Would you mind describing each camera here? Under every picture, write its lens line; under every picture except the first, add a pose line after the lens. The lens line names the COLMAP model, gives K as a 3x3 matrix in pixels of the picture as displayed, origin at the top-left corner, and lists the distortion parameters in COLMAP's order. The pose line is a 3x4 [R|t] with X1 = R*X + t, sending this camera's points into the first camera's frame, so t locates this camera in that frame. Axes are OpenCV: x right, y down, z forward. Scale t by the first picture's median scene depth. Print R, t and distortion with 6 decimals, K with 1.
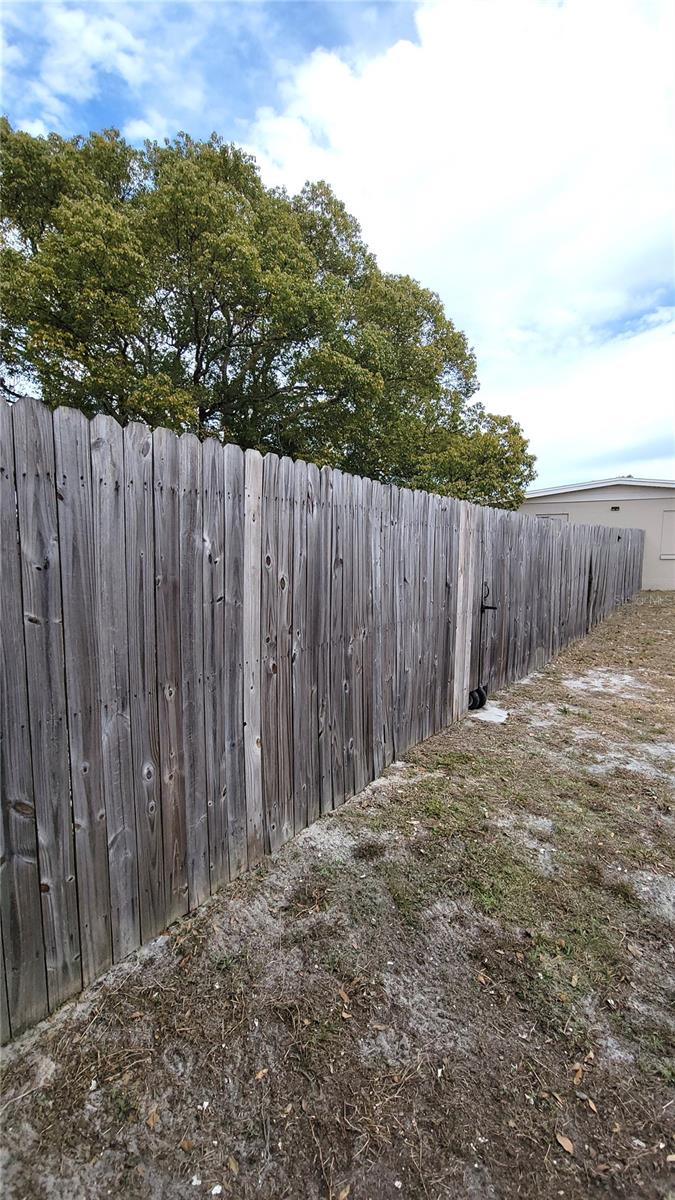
lens RADIAL K [[488.6, 0, 341.7], [0, 488.6, 608.4], [0, 0, 1]] dist [0.006751, -0.005680]
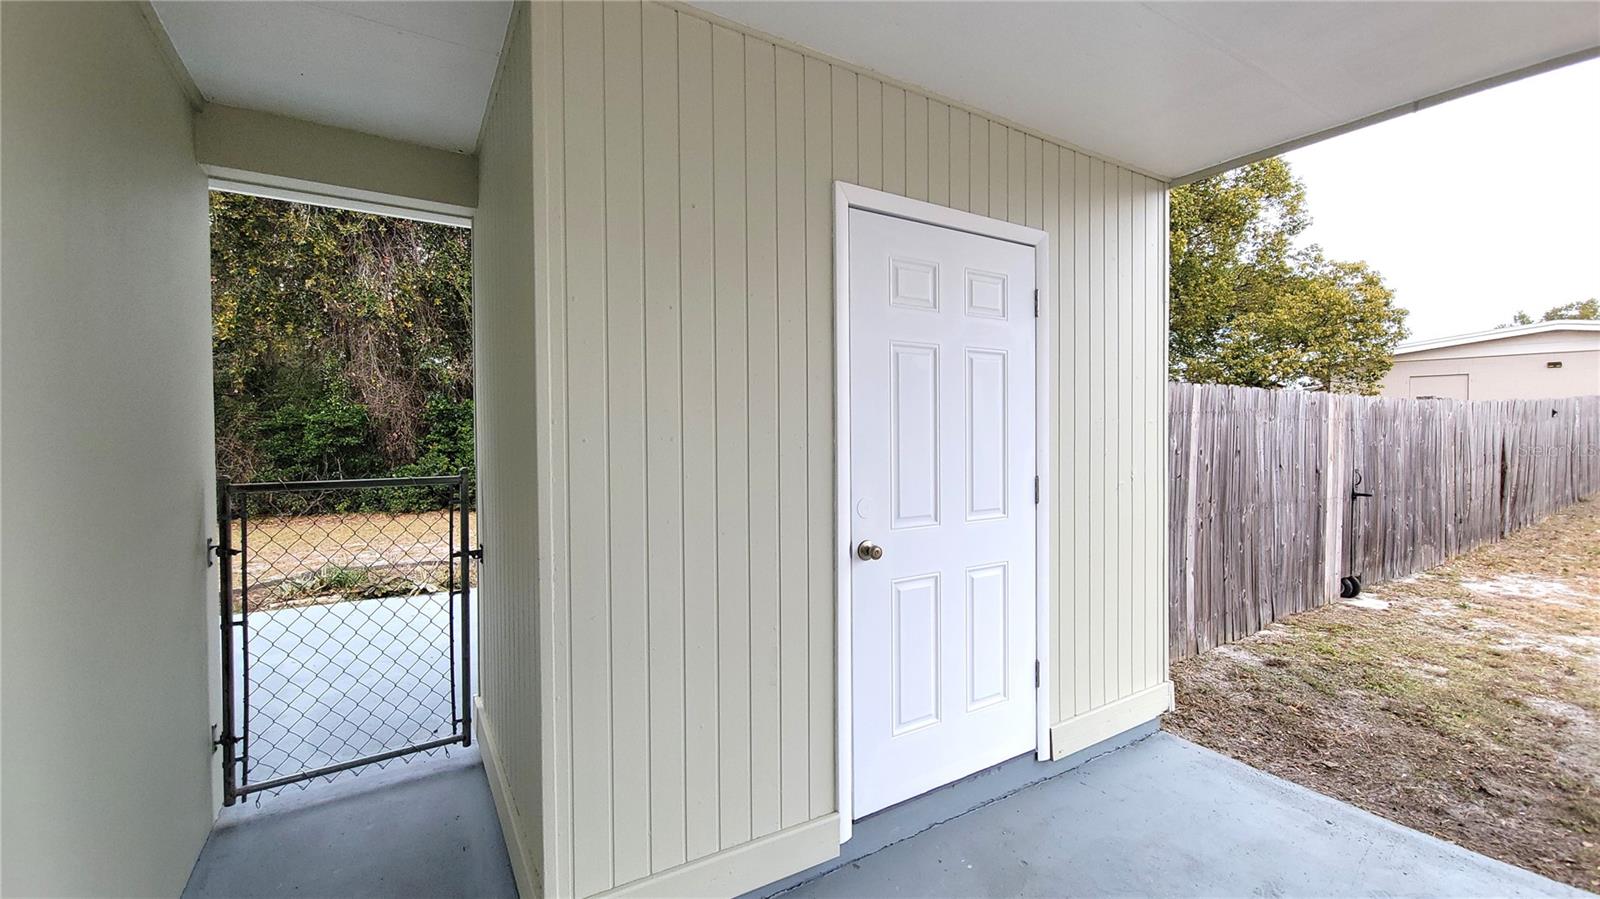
lens RADIAL K [[650.0, 0, 810.8], [0, 650.0, 445.3], [0, 0, 1]] dist [0.007367, -0.005147]
pose [[0.933861, 0.000615, -0.357637, -0.314874], [-0.031574, 0.996236, -0.080732, 0.046703], [0.356241, 0.086685, 0.930365, -0.747161]]
